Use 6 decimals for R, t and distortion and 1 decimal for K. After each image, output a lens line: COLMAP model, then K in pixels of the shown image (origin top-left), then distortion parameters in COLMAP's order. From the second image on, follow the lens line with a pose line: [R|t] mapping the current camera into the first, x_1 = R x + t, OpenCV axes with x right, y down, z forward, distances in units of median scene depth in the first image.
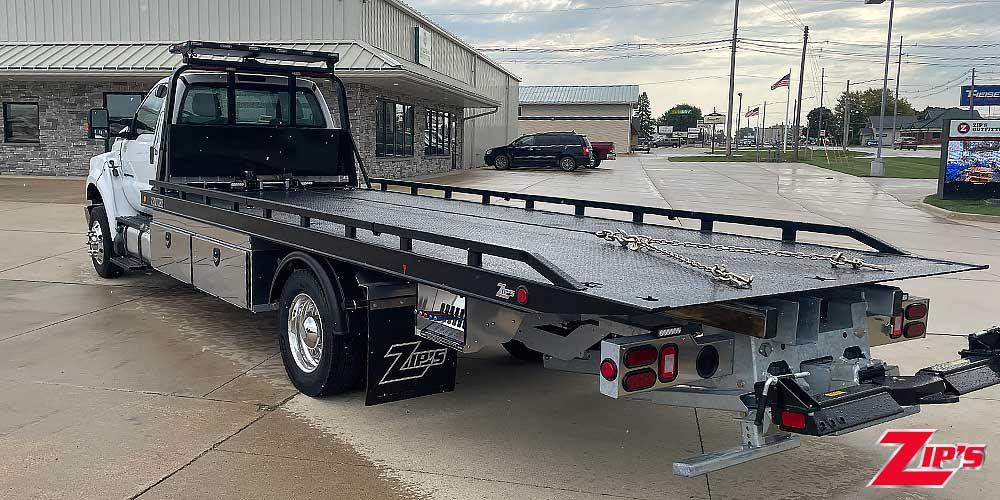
lens RADIAL K [[879.7, 0, 429.2], [0, 879.7, 249.4], [0, 0, 1]] dist [0.003853, -0.004600]
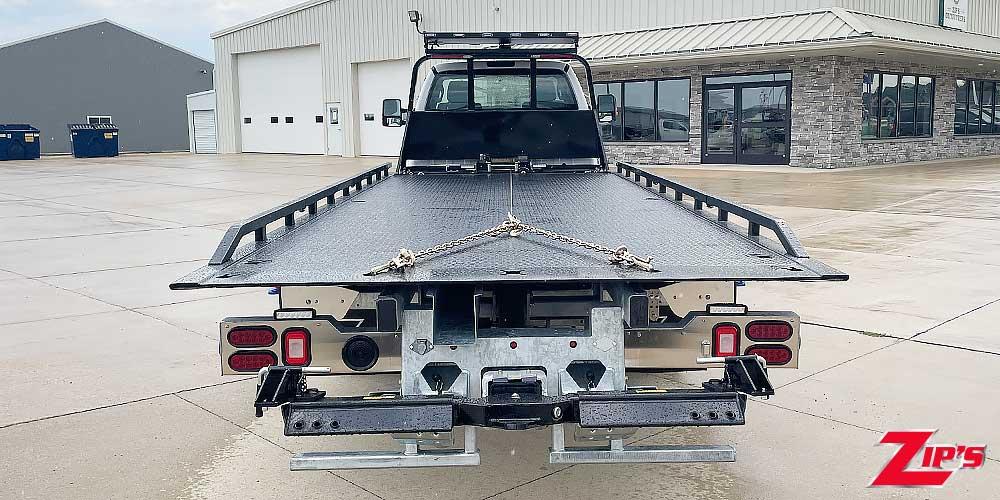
lens RADIAL K [[879.7, 0, 429.2], [0, 879.7, 249.4], [0, 0, 1]] dist [0.003853, -0.004600]
pose [[0.856432, 0.049768, -0.513855, 0.281167], [-0.040546, 0.998752, 0.029154, -0.004248], [0.514665, -0.004134, 0.857382, 0.077314]]
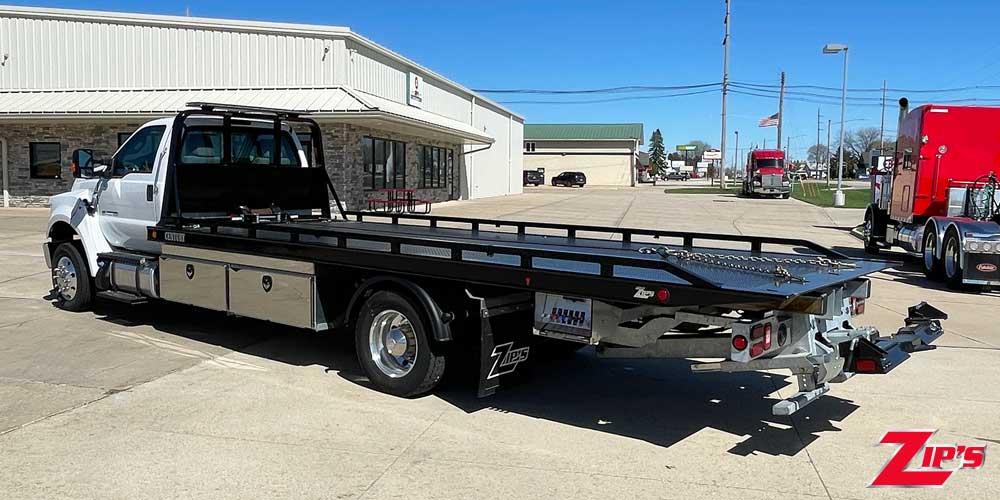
lens RADIAL K [[879.7, 0, 429.2], [0, 879.7, 249.4], [0, 0, 1]] dist [0.003853, -0.004600]
pose [[0.973594, -0.030718, 0.226209, -0.229431], [0.038513, 0.998804, -0.030125, 0.004976], [-0.225013, 0.038041, 0.973613, -0.097530]]
